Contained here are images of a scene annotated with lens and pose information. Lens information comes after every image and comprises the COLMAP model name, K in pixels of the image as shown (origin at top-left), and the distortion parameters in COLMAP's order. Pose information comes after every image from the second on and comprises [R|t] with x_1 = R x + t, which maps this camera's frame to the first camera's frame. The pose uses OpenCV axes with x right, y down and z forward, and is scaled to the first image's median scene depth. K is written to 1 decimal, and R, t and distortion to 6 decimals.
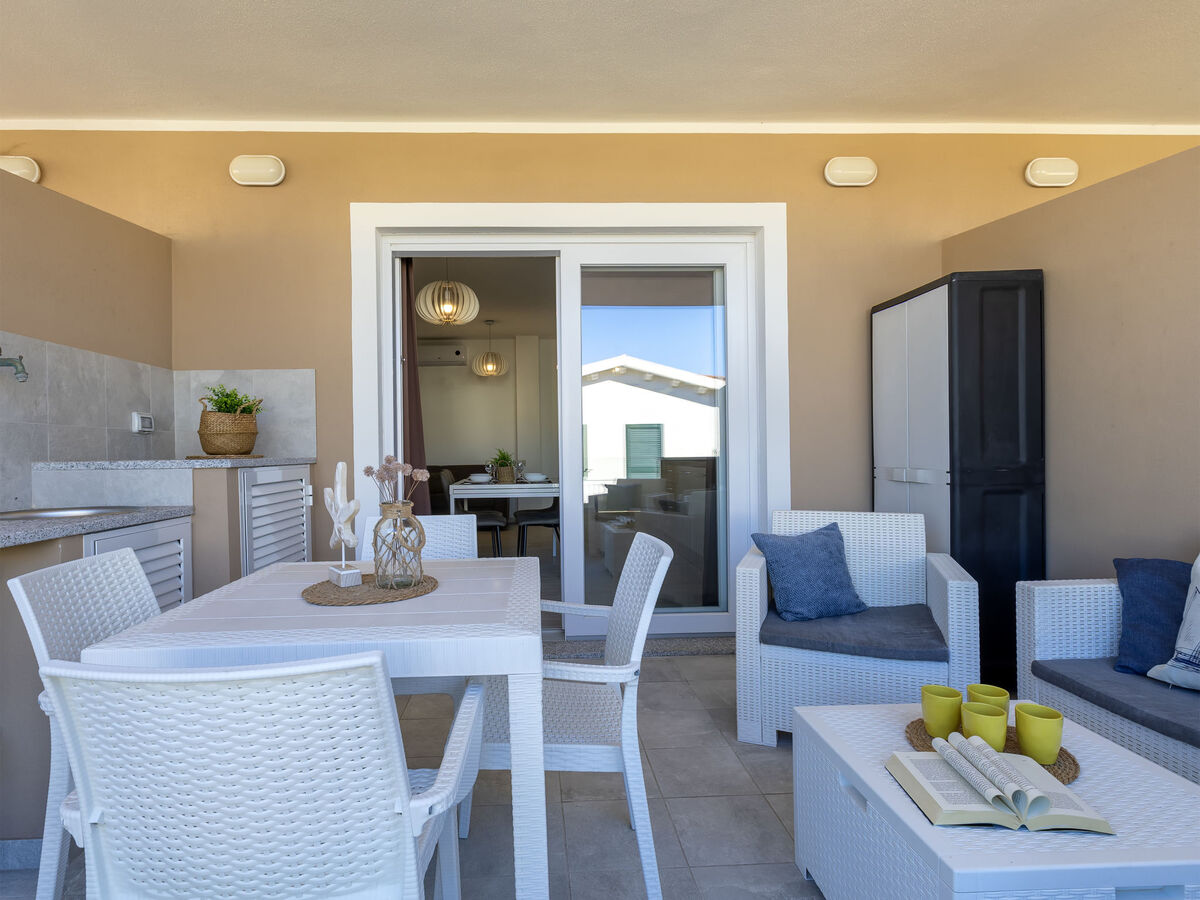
lens RADIAL K [[689.7, 0, 600.0], [0, 689.7, 450.0], [0, 0, 1]] dist [0.025732, -0.000648]
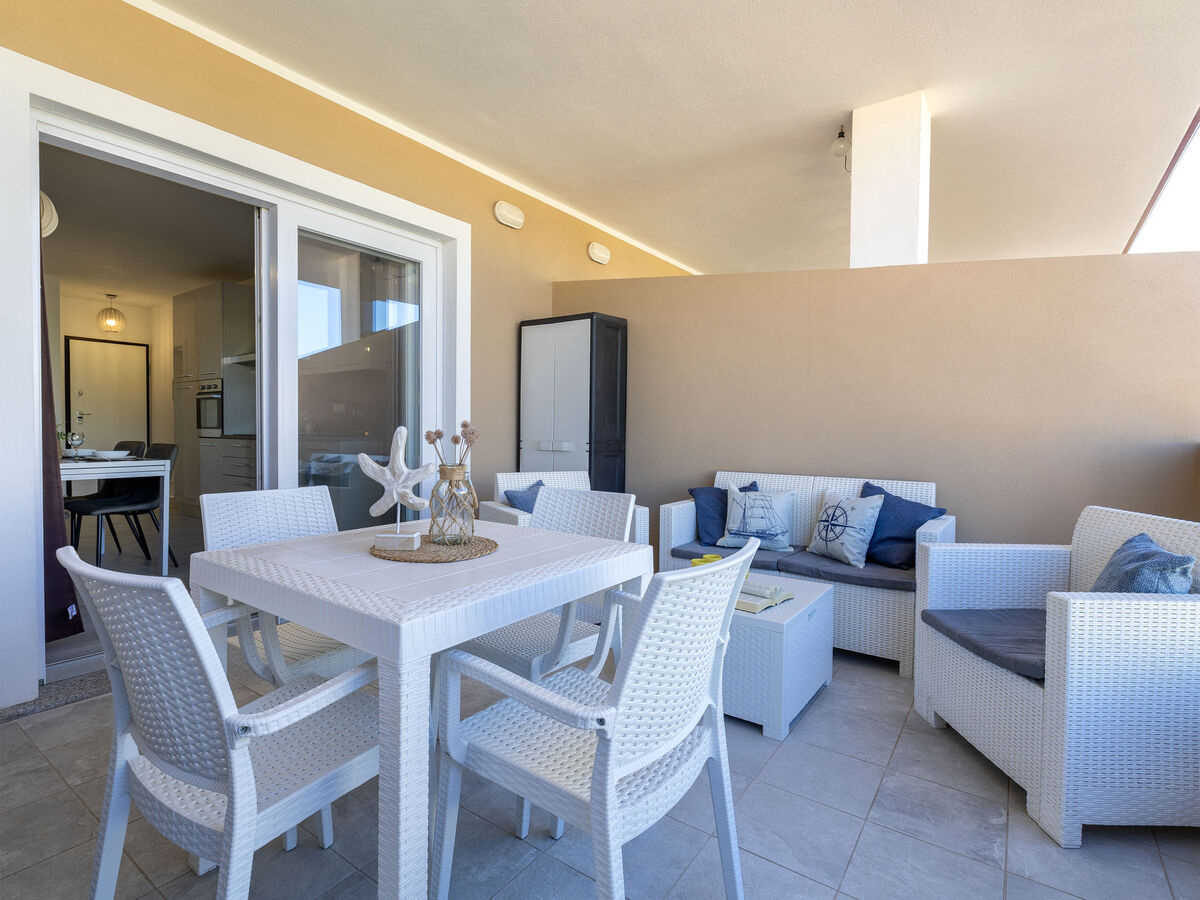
lens RADIAL K [[689.7, 0, 600.0], [0, 689.7, 450.0], [0, 0, 1]] dist [0.025732, -0.000648]
pose [[0.562600, -0.004458, 0.826717, -0.633040], [-0.017327, 0.999702, 0.017183, 0.017252], [-0.826548, -0.023992, 0.562355, 0.117208]]
